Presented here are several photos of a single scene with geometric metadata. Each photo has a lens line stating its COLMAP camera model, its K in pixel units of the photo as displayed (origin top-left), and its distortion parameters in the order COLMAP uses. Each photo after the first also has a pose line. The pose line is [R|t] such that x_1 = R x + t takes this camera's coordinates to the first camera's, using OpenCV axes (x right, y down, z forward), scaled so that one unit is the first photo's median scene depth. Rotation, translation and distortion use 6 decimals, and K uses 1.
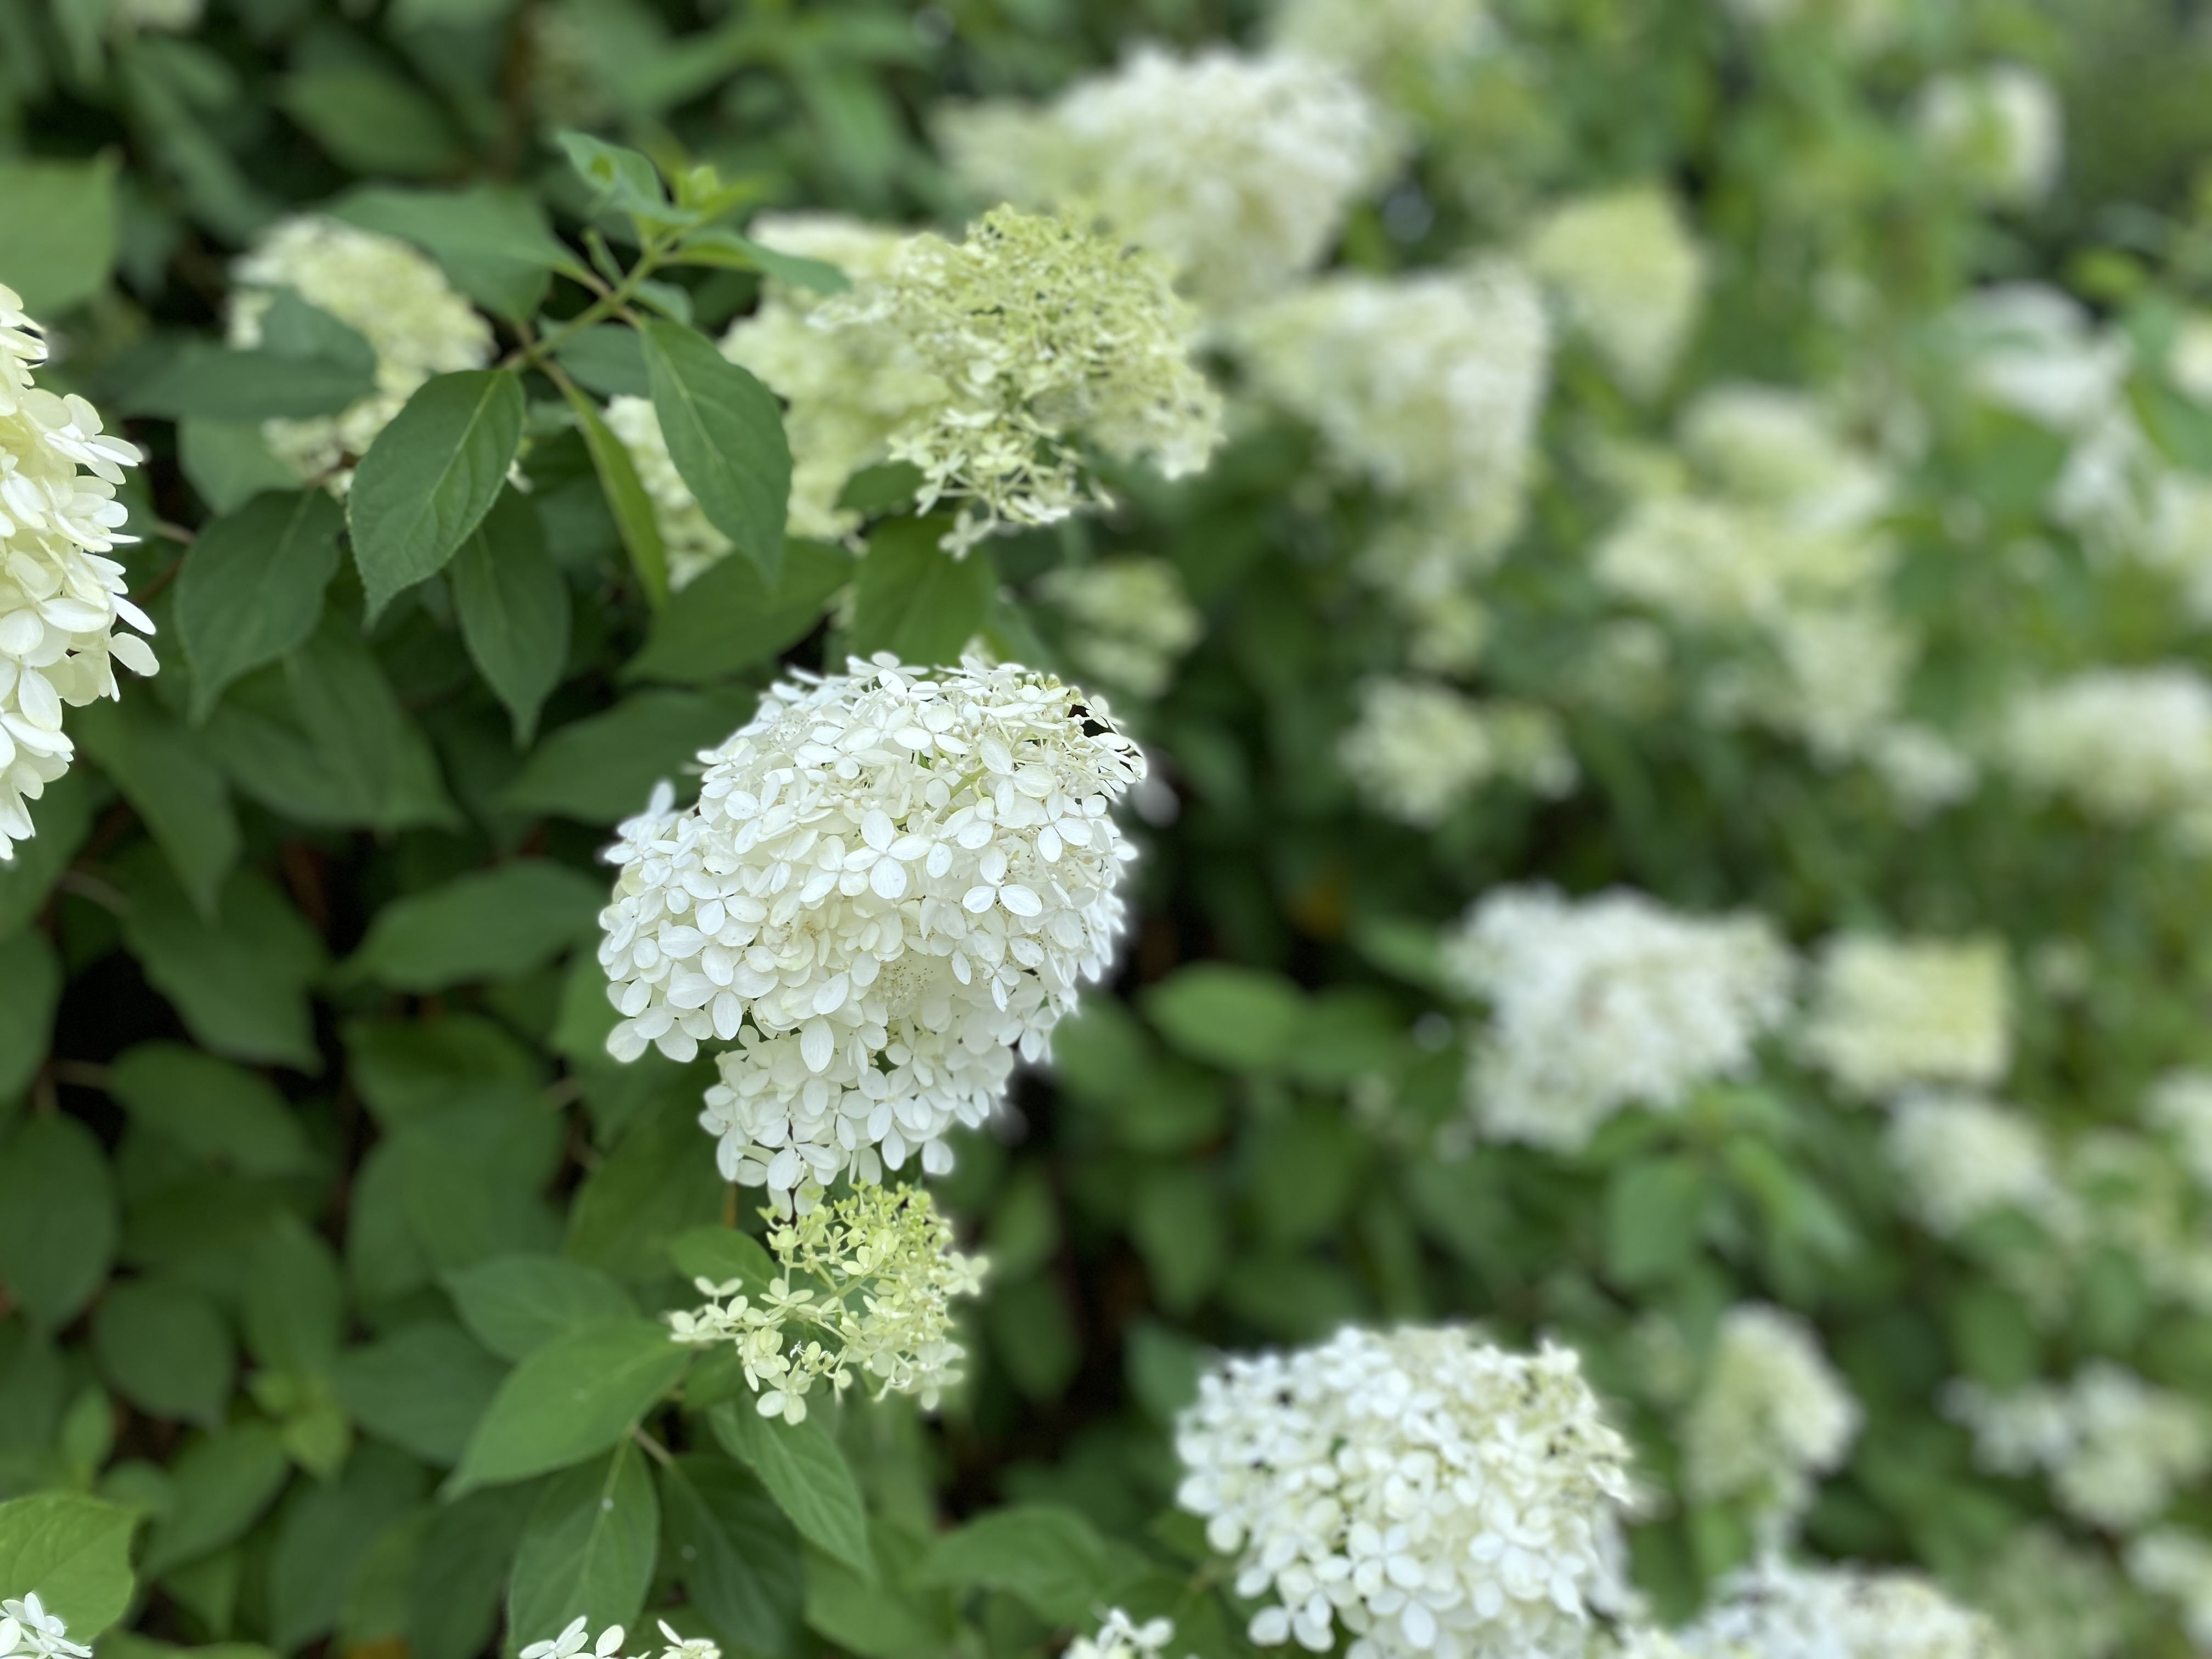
lens RADIAL K [[1698.2, 0, 1106.0], [0, 1698.2, 829.5], [0, 0, 1]] dist [0.087387, 0.001888]
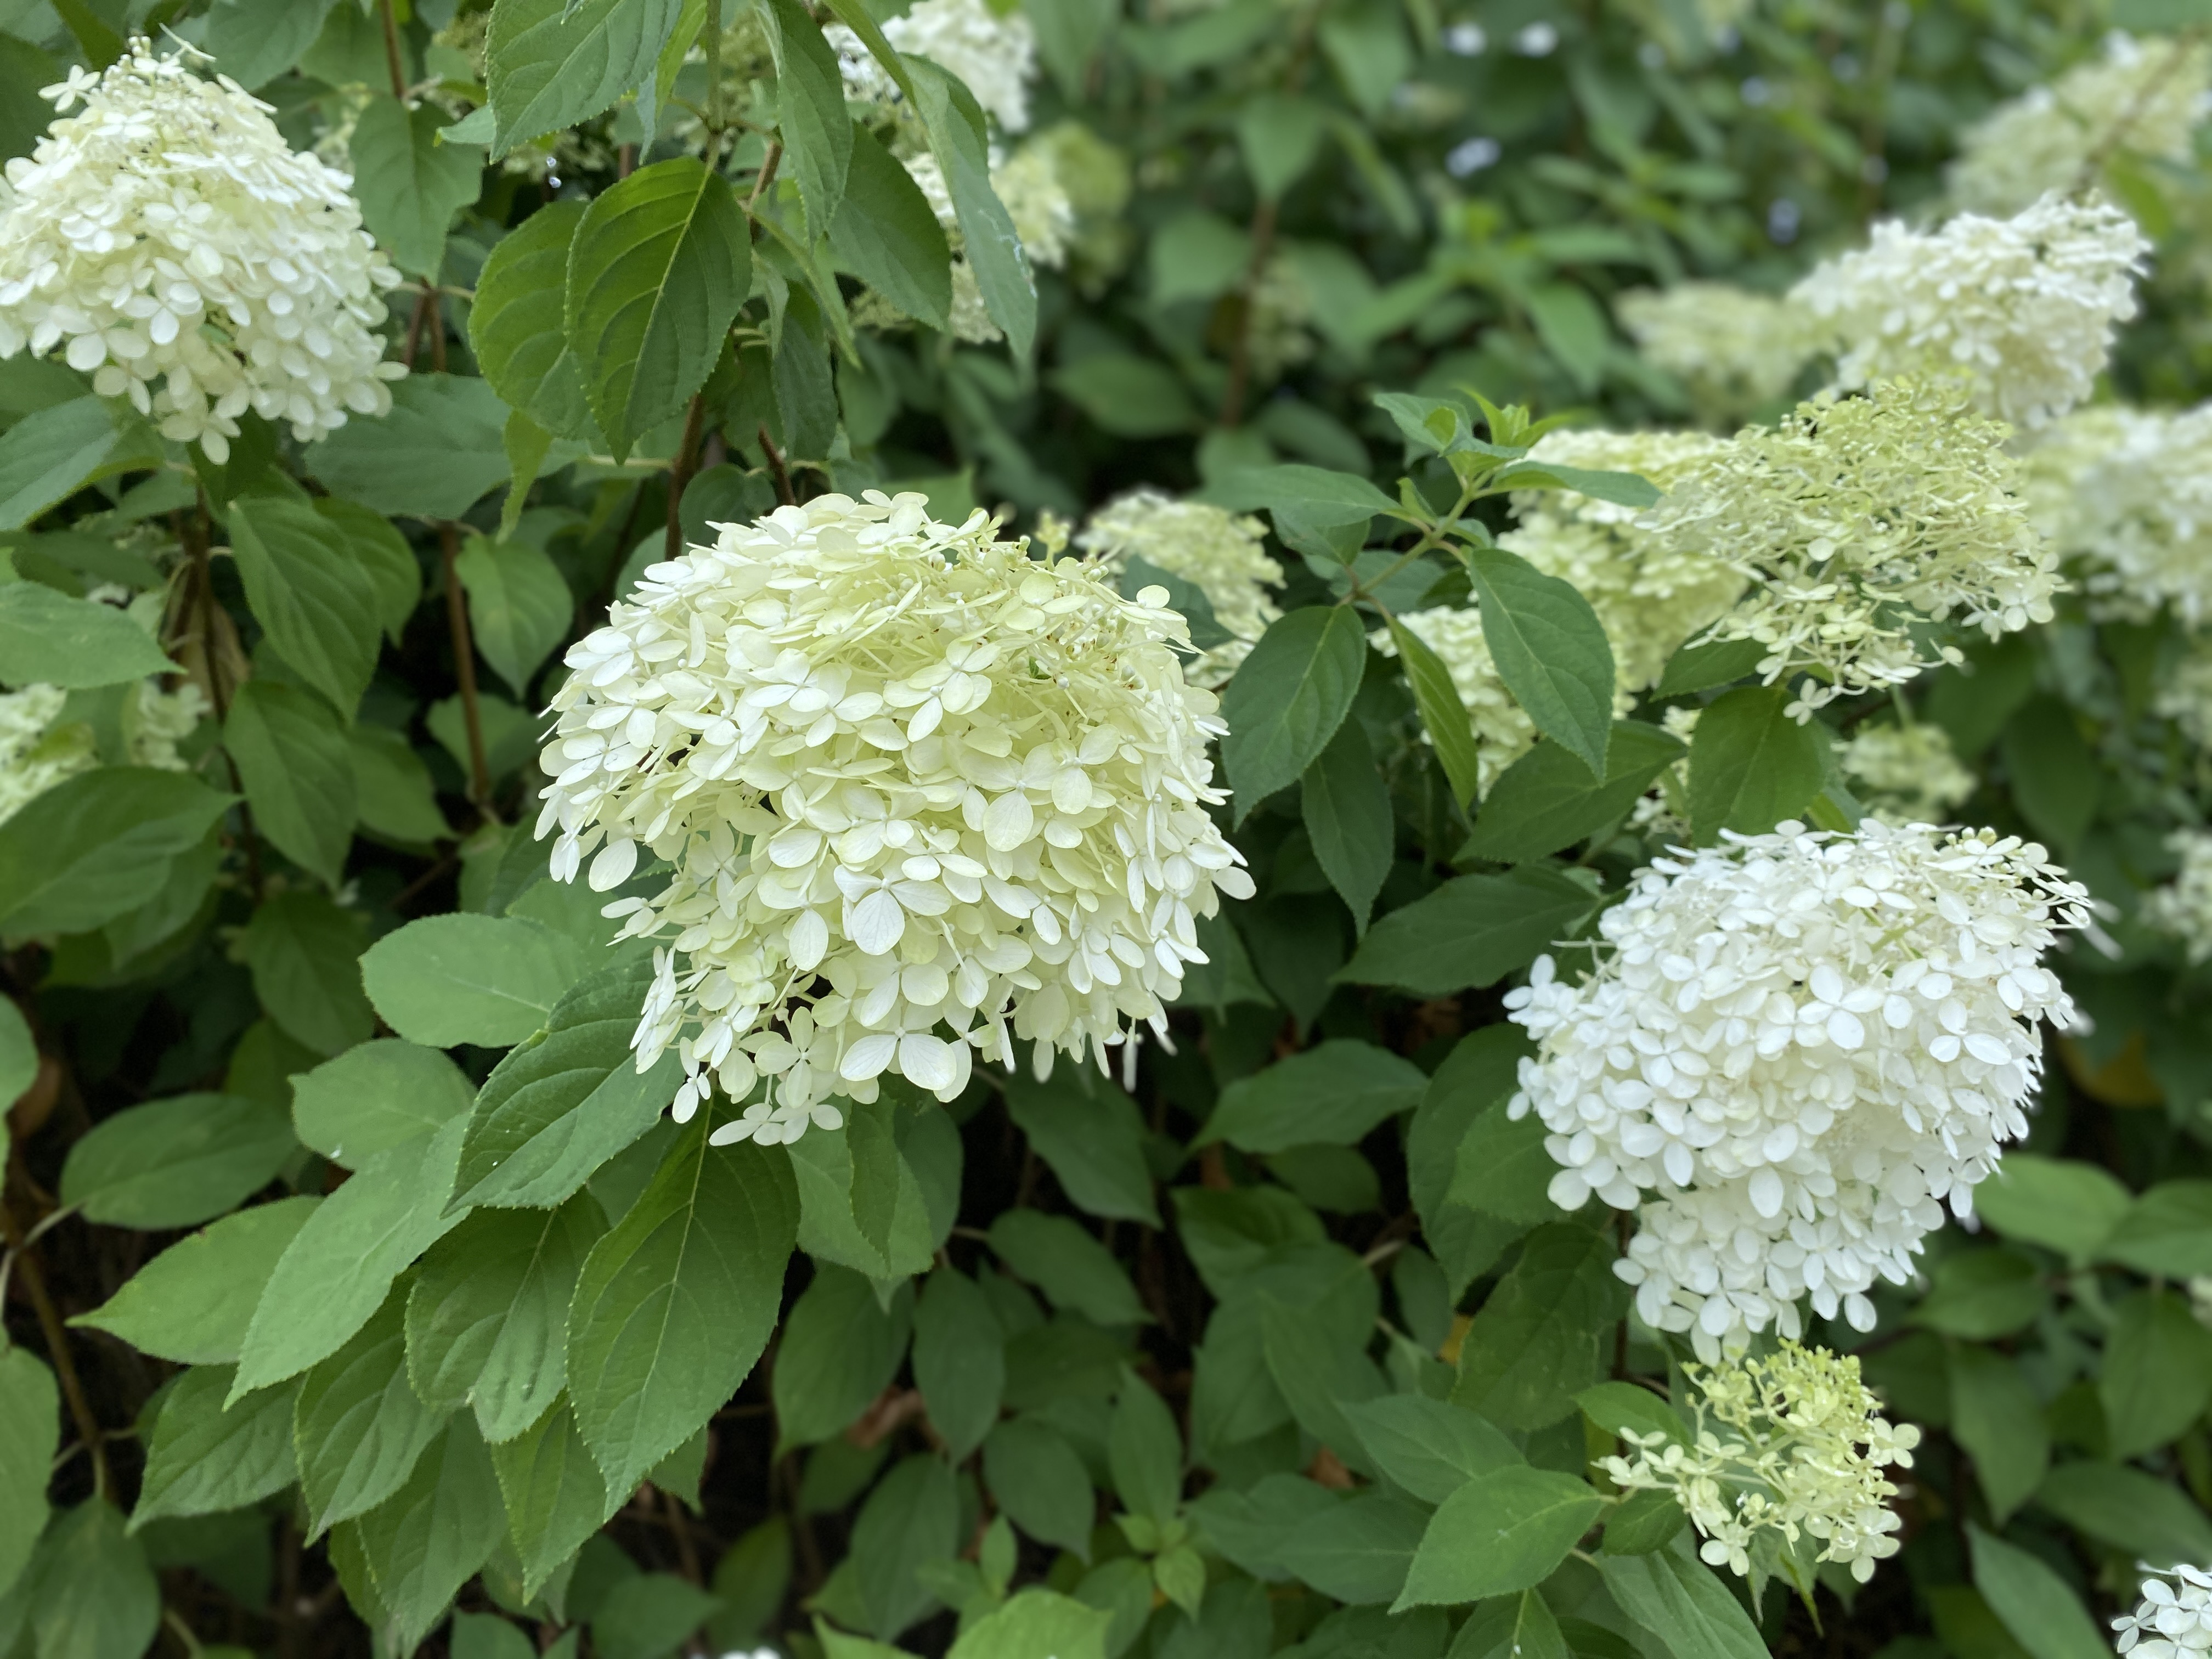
lens RADIAL K [[1760.3, 0, 1106.0], [0, 1760.3, 829.5], [0, 0, 1]] dist [0.084210, -0.002607]
pose [[0.948916, -0.071846, -0.307241, -0.186252], [0.039644, 0.993163, -0.109801, 0.007556], [0.313029, 0.092012, 0.945276, -0.180131]]
